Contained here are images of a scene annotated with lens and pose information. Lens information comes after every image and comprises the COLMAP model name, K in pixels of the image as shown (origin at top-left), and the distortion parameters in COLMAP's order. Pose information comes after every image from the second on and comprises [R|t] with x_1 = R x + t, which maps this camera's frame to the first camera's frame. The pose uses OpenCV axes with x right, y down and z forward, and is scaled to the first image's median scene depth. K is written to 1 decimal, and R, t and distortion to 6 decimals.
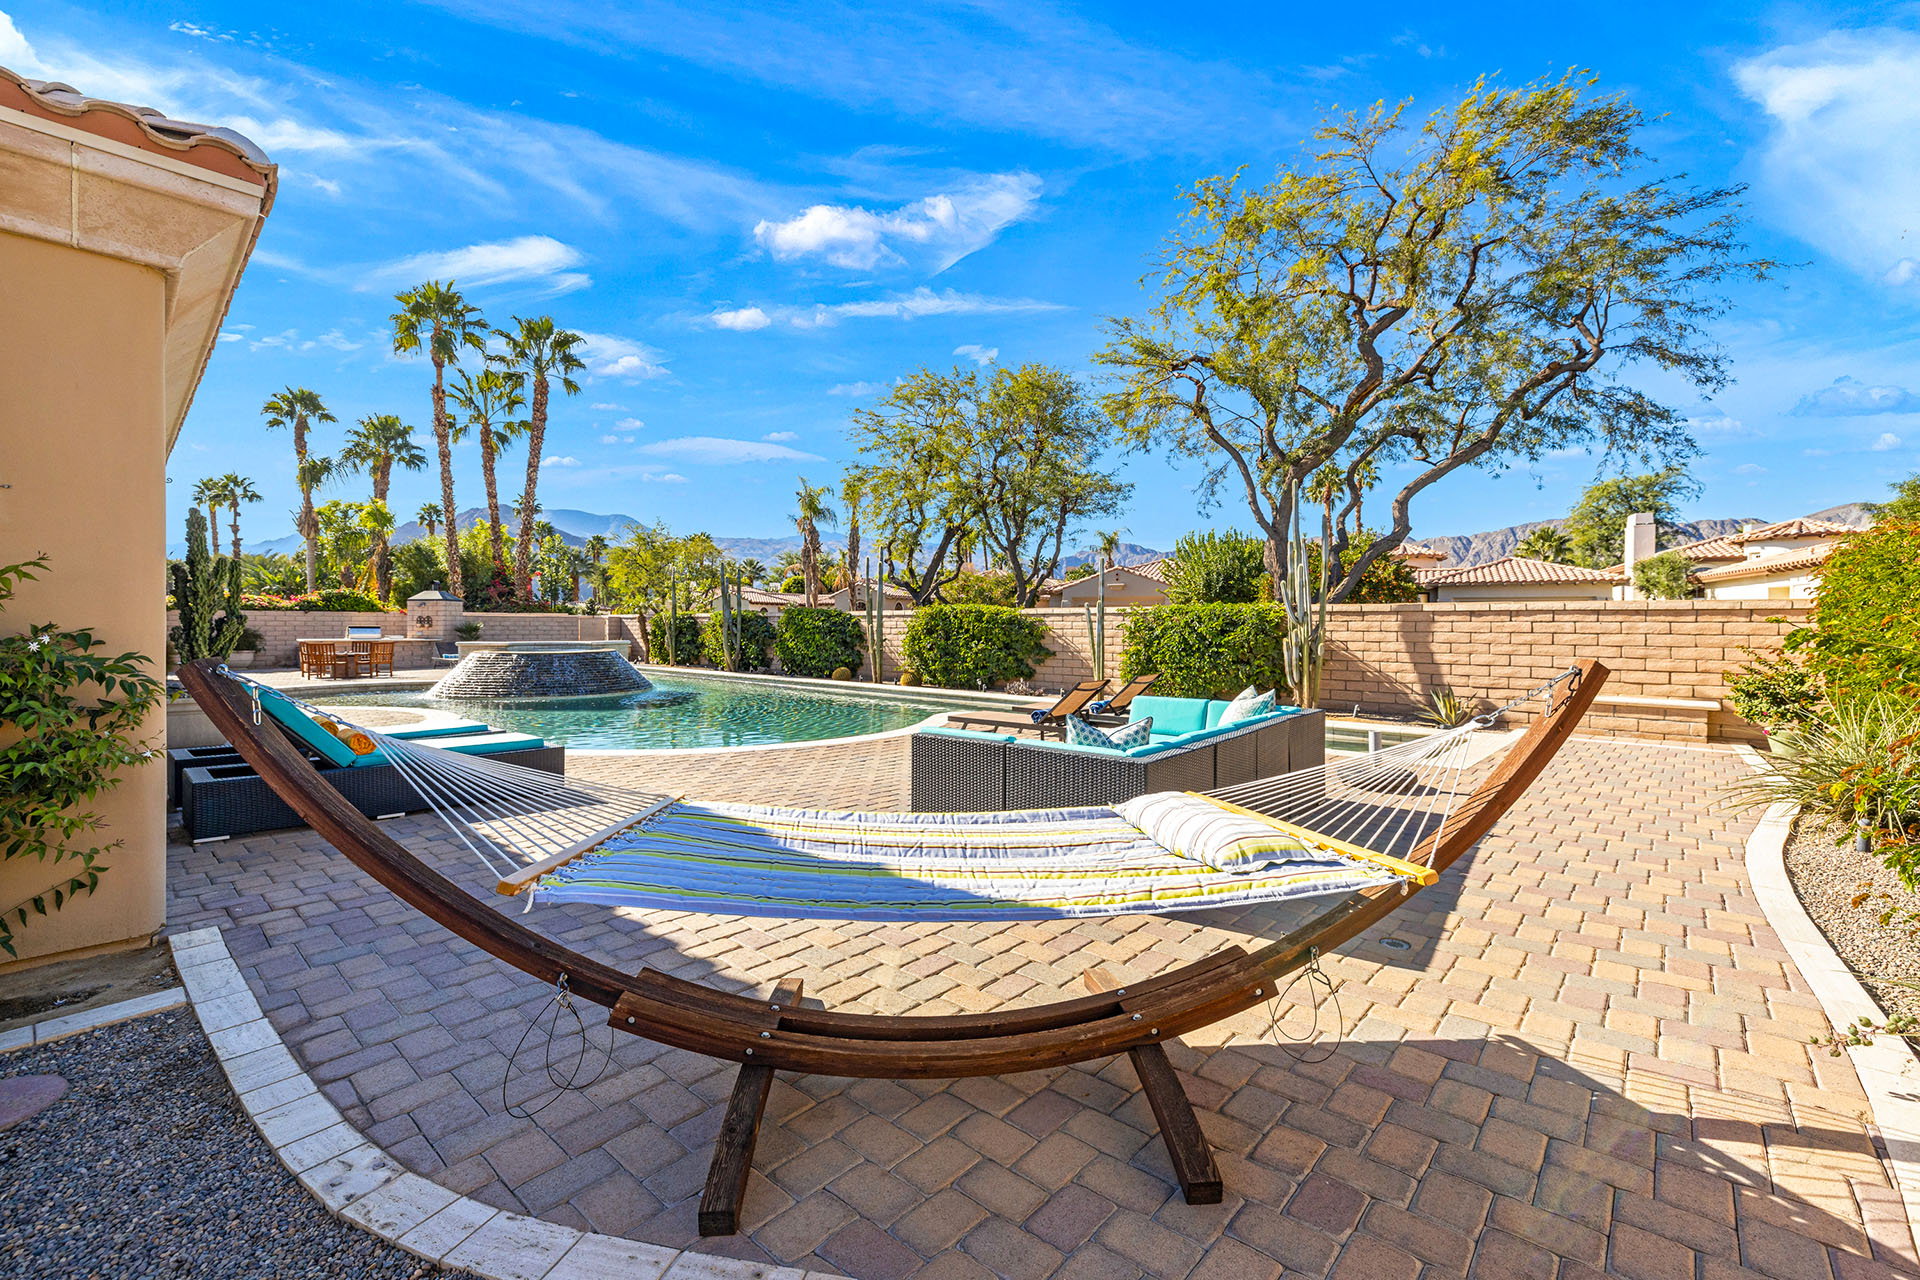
lens RADIAL K [[804.5, 0, 944.2], [0, 804.5, 631.7], [0, 0, 1]] dist [0.002892, -0.000772]
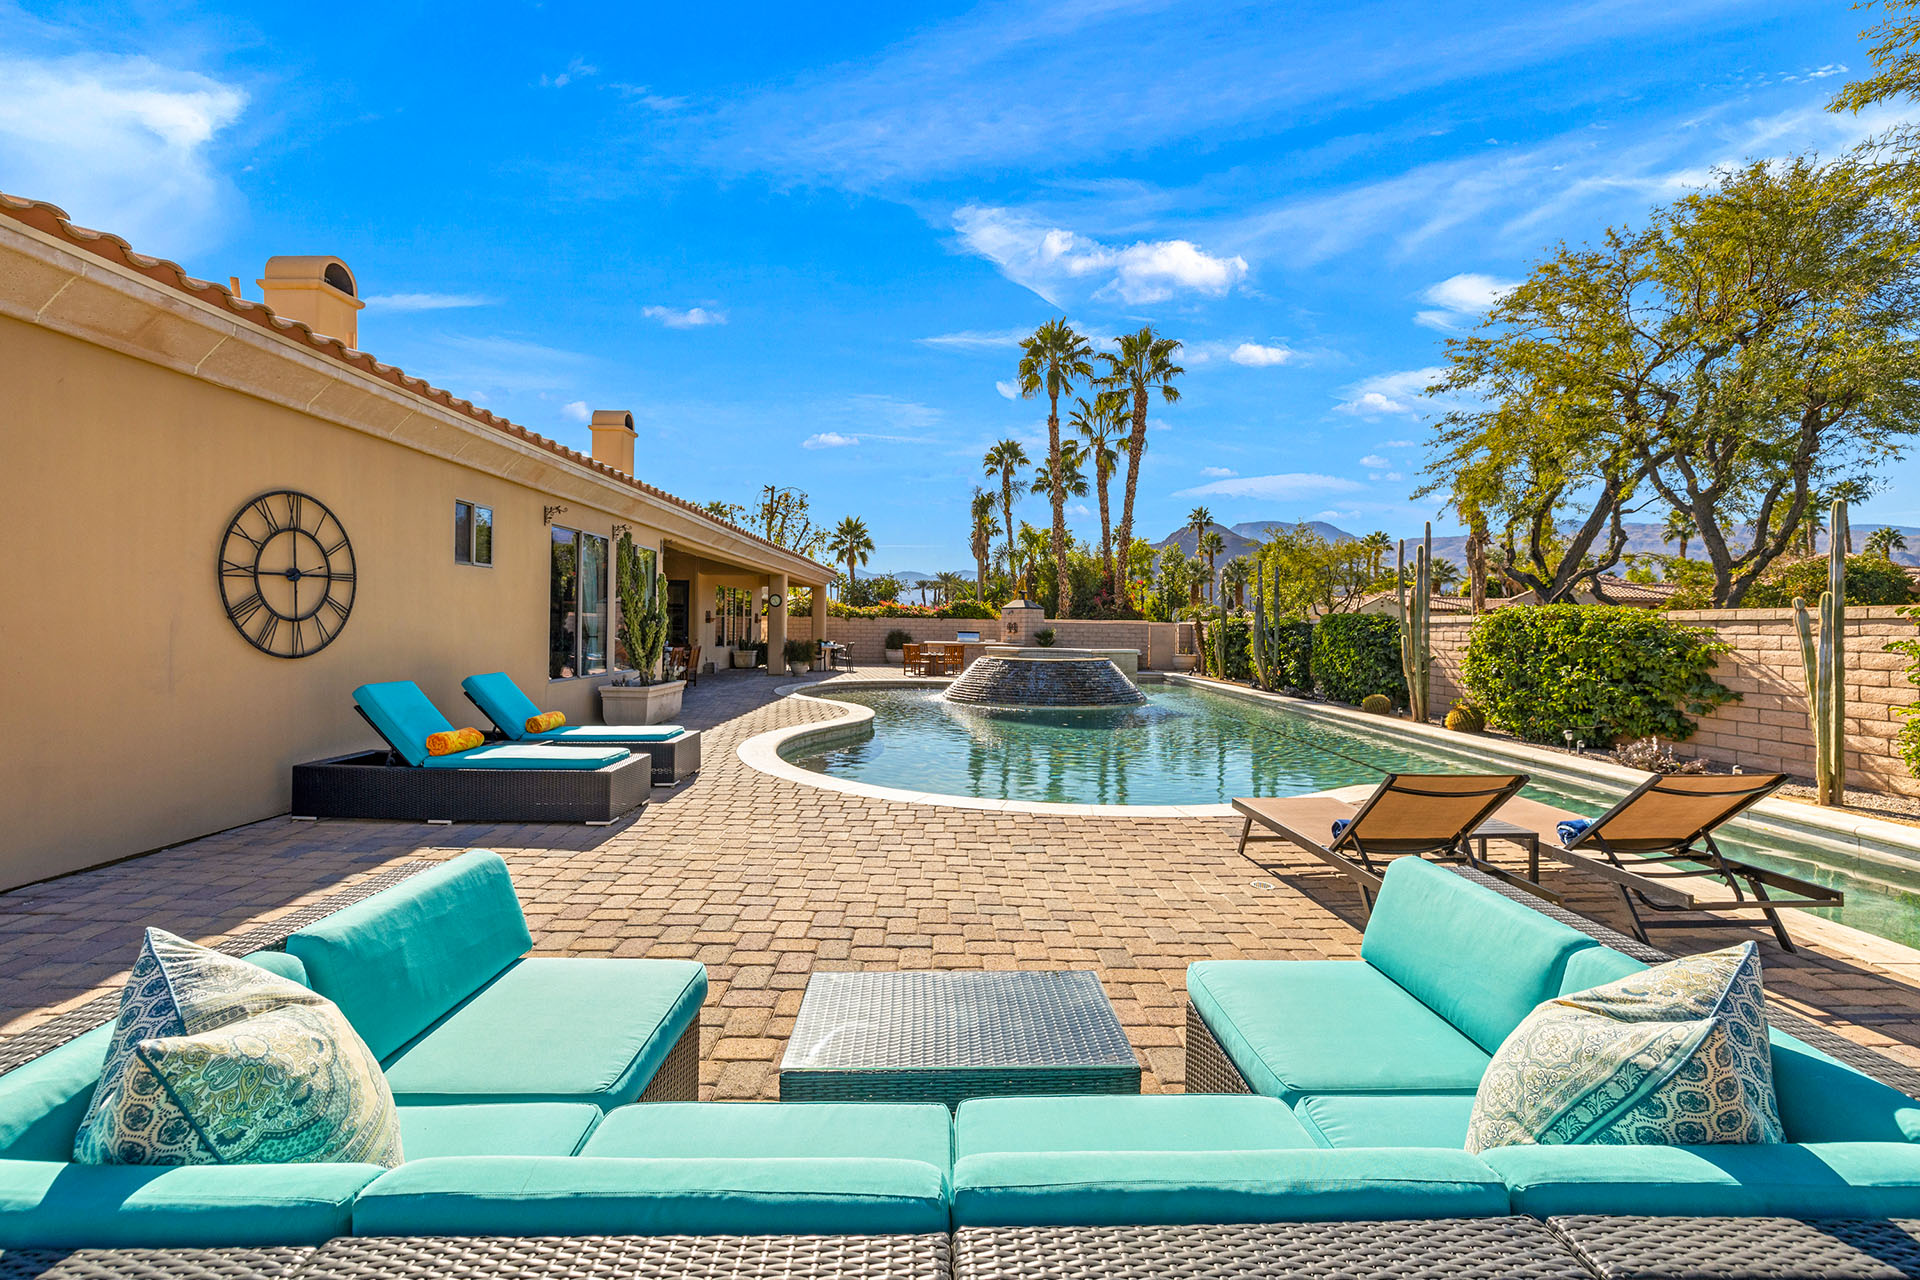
lens RADIAL K [[804.5, 0, 959.4], [0, 804.5, 628.4], [0, 0, 1]] dist [0.002892, -0.000772]
pose [[0.701444, 0.007861, -0.712681, 0.104825], [-0.018003, 0.999816, -0.006691, -0.002869], [0.712497, 0.017523, 0.701456, 0.183777]]
